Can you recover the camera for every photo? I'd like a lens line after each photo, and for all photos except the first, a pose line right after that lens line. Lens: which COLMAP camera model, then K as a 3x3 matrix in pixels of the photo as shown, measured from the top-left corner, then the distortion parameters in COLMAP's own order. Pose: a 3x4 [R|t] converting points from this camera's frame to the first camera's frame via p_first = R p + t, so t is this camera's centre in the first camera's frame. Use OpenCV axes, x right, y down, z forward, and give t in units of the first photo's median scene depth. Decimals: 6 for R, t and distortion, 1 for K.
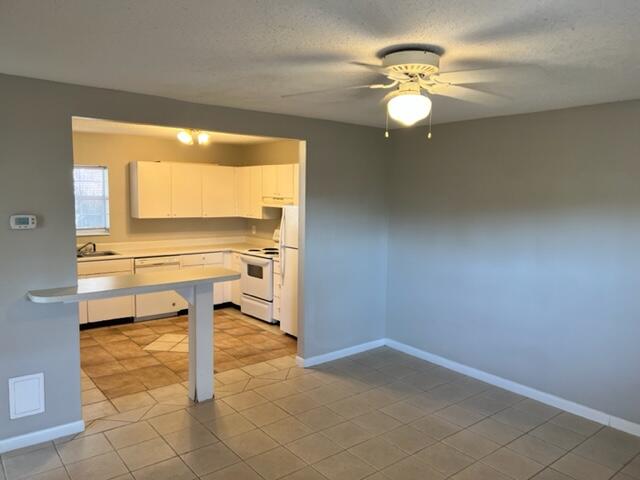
lens RADIAL K [[484.9, 0, 319.4], [0, 484.9, 237.5], [0, 0, 1]] dist [0.065457, -0.008936]
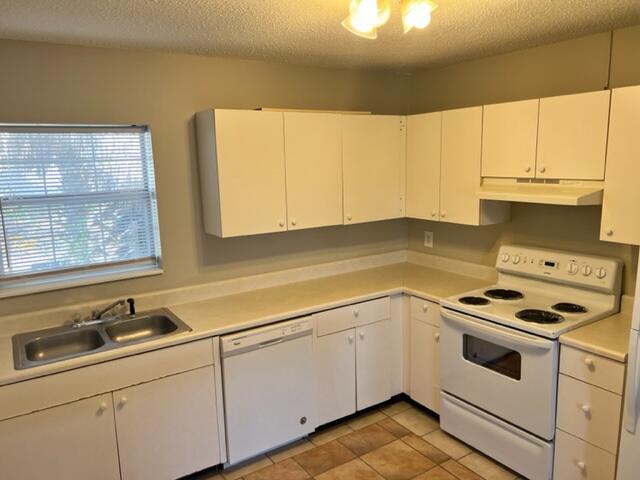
lens RADIAL K [[484.9, 0, 322.1], [0, 484.9, 241.8], [0, 0, 1]] dist [0.065457, -0.008936]
pose [[0.995366, -0.024703, -0.092927, -0.240008], [0.032327, 0.996153, 0.081452, -0.070788], [0.090557, -0.084079, 0.992336, 0.572536]]
